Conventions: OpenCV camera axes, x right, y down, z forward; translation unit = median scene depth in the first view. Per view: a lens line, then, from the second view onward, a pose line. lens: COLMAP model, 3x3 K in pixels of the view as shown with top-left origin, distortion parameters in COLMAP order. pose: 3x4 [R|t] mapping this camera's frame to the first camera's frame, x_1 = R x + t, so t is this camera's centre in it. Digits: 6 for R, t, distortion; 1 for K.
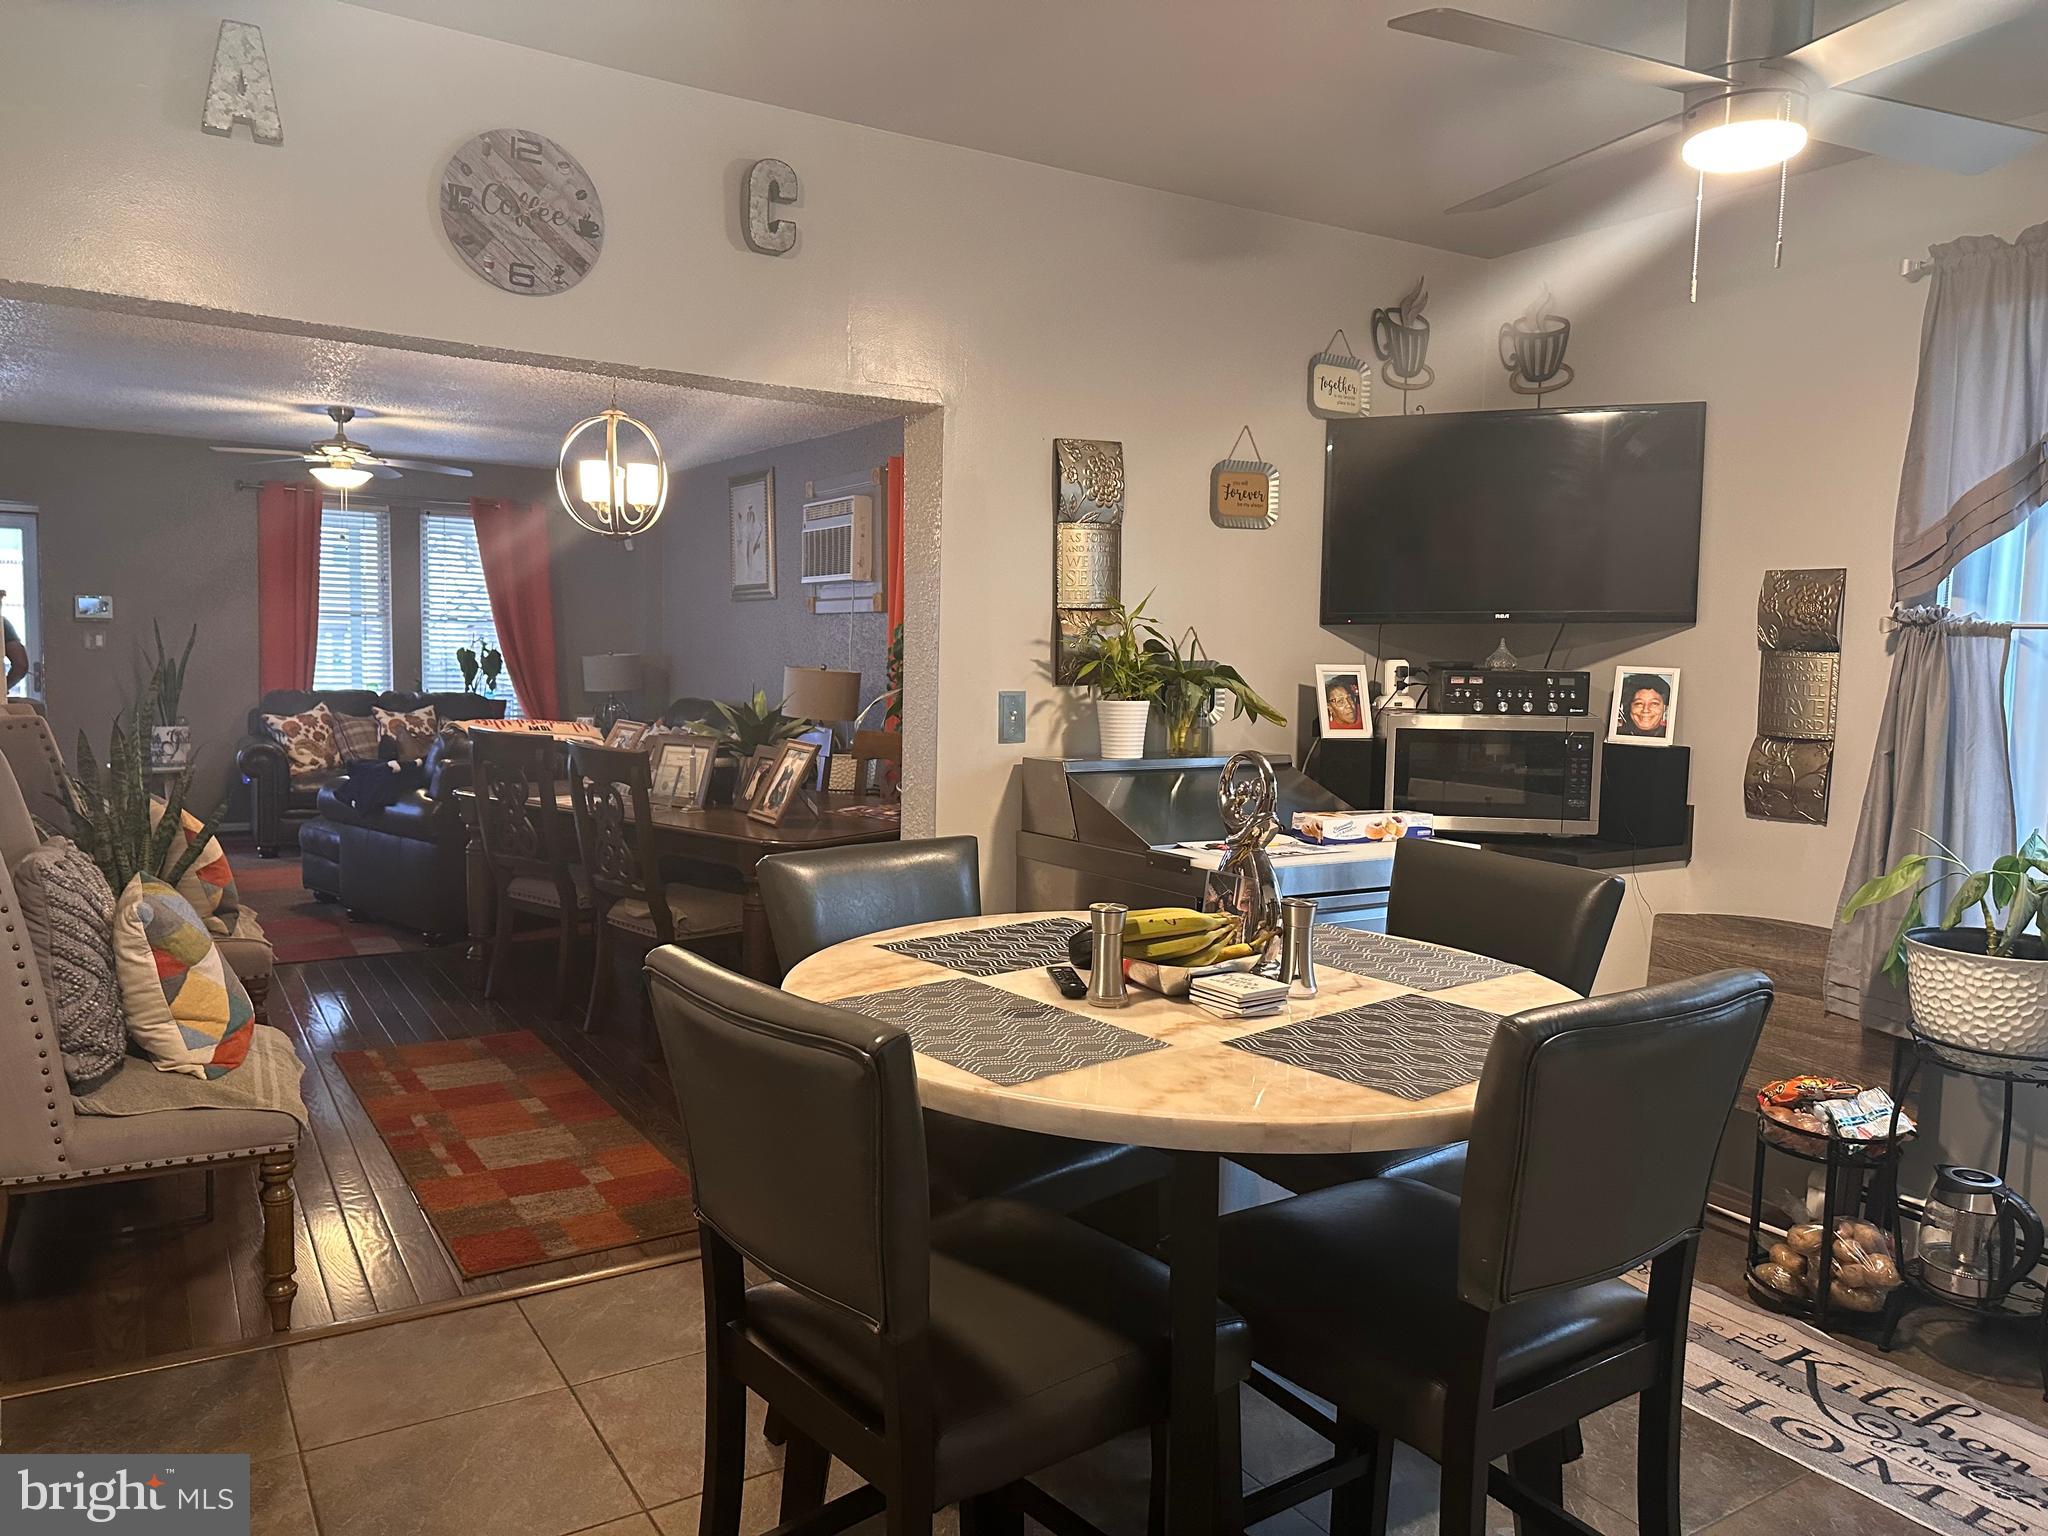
lens RADIAL K [[1448.9, 0, 1013.7], [0, 1448.9, 760.0], [0, 0, 1]] dist [0.064980, -0.080713]
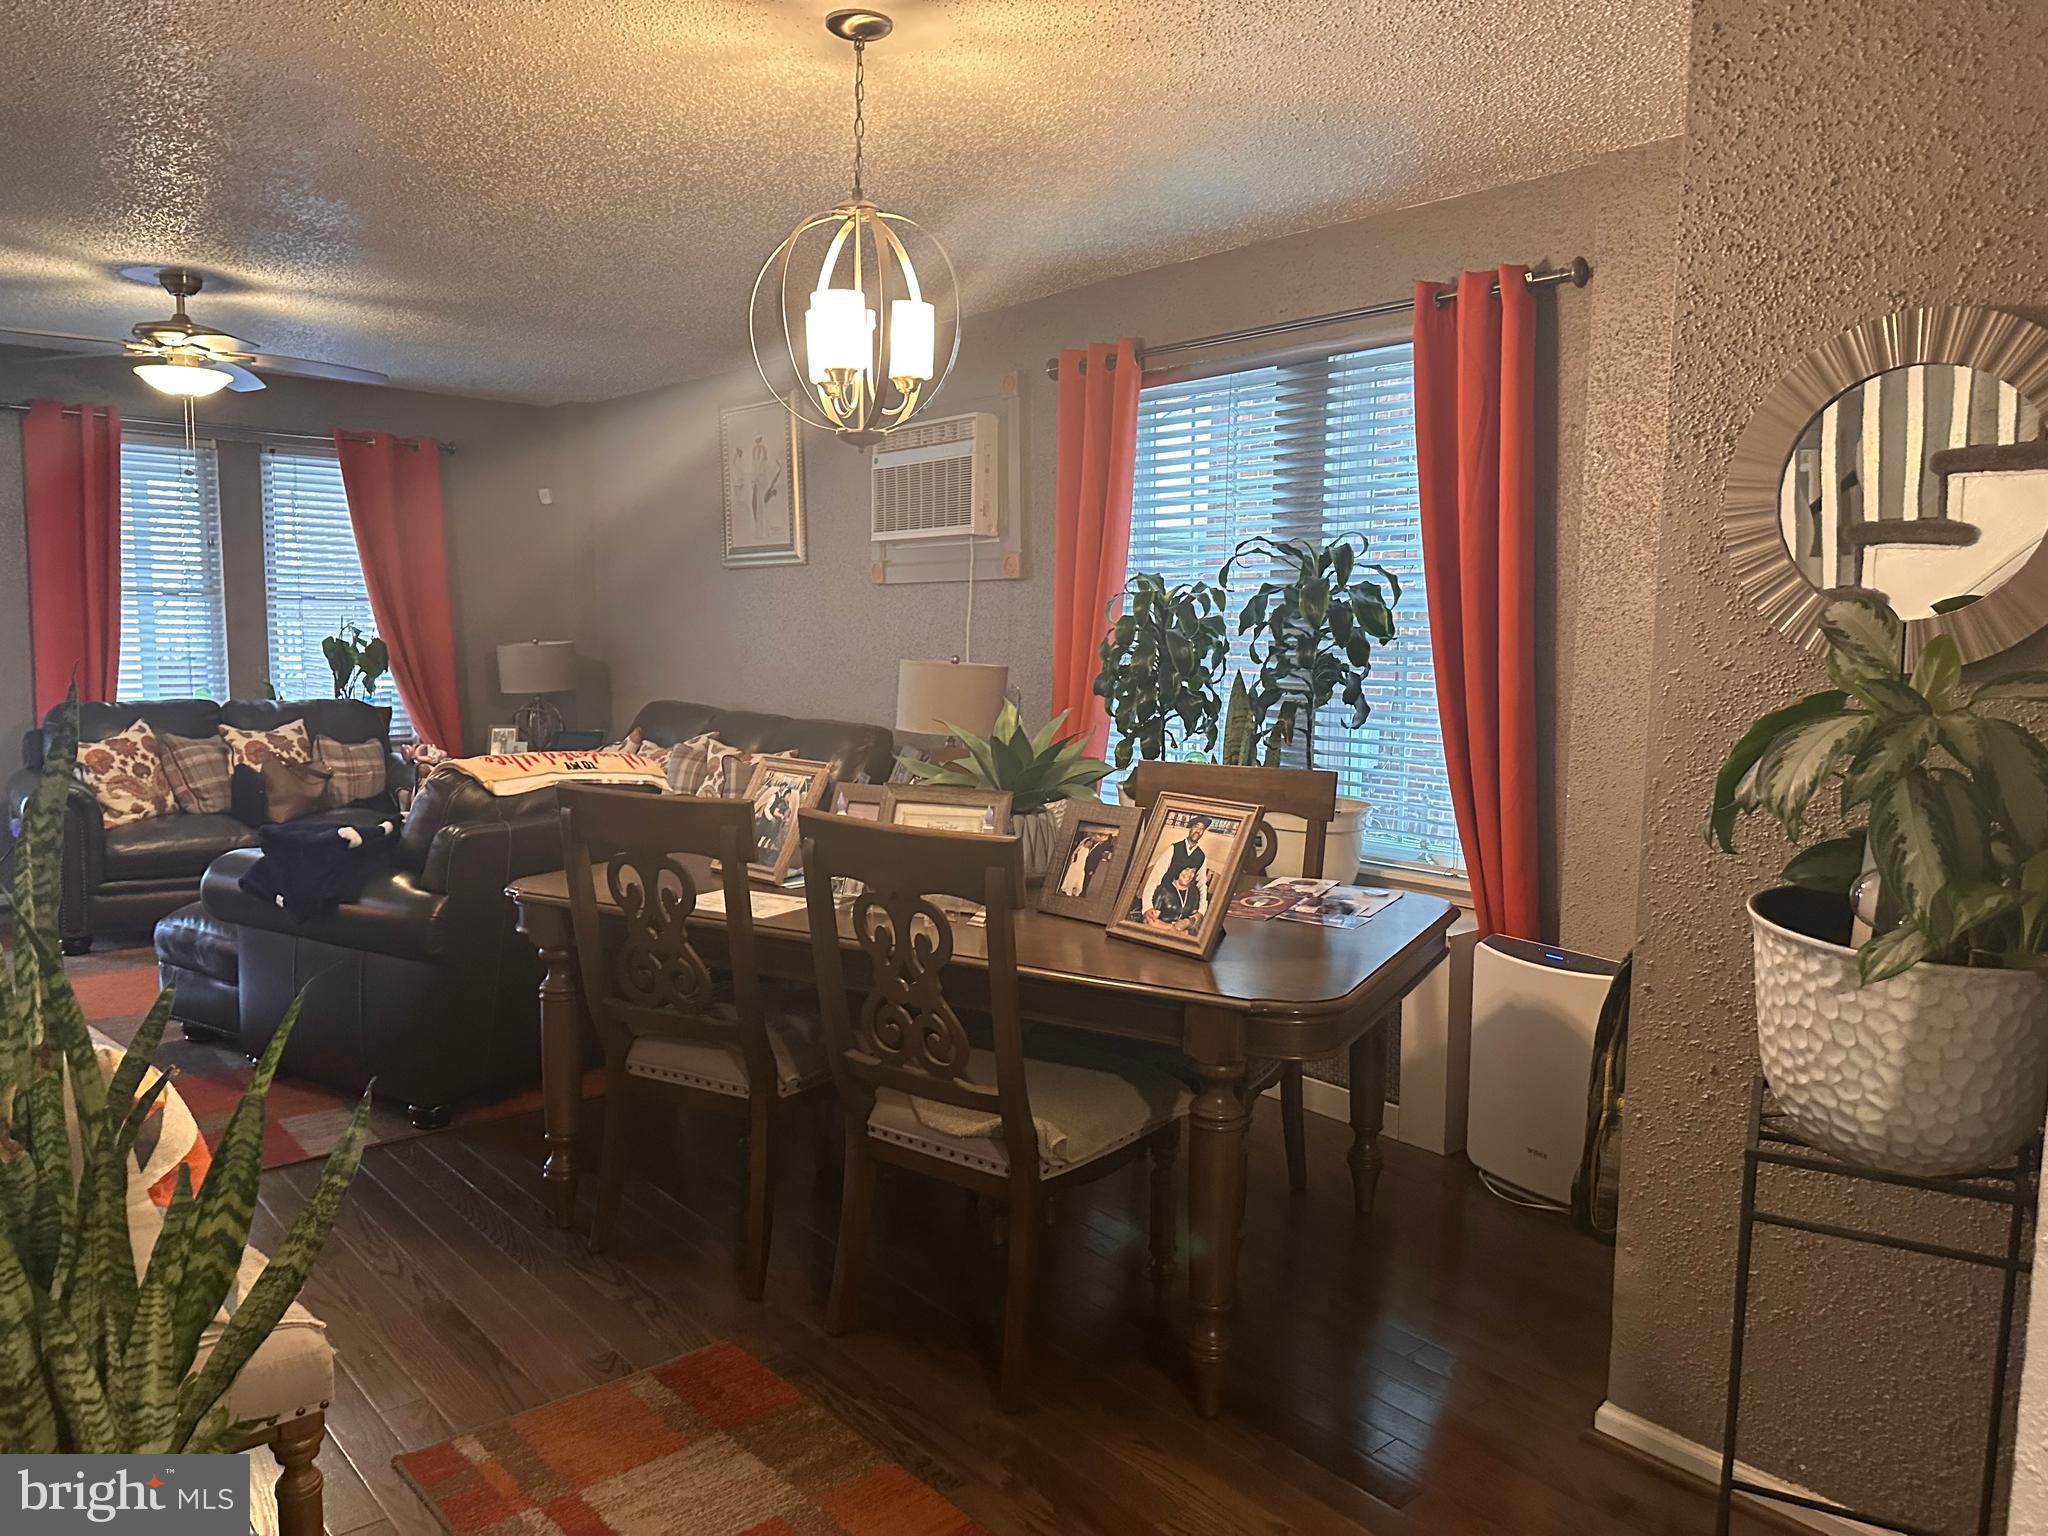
lens RADIAL K [[1448.9, 0, 1031.8], [0, 1448.9, 773.6], [0, 0, 1]] dist [0.064980, -0.080713]
pose [[0.986693, -0.029856, 0.159827, -0.174815], [0.025756, 0.999285, 0.027664, -0.023095], [-0.160539, -0.023179, 0.986757, 0.257523]]
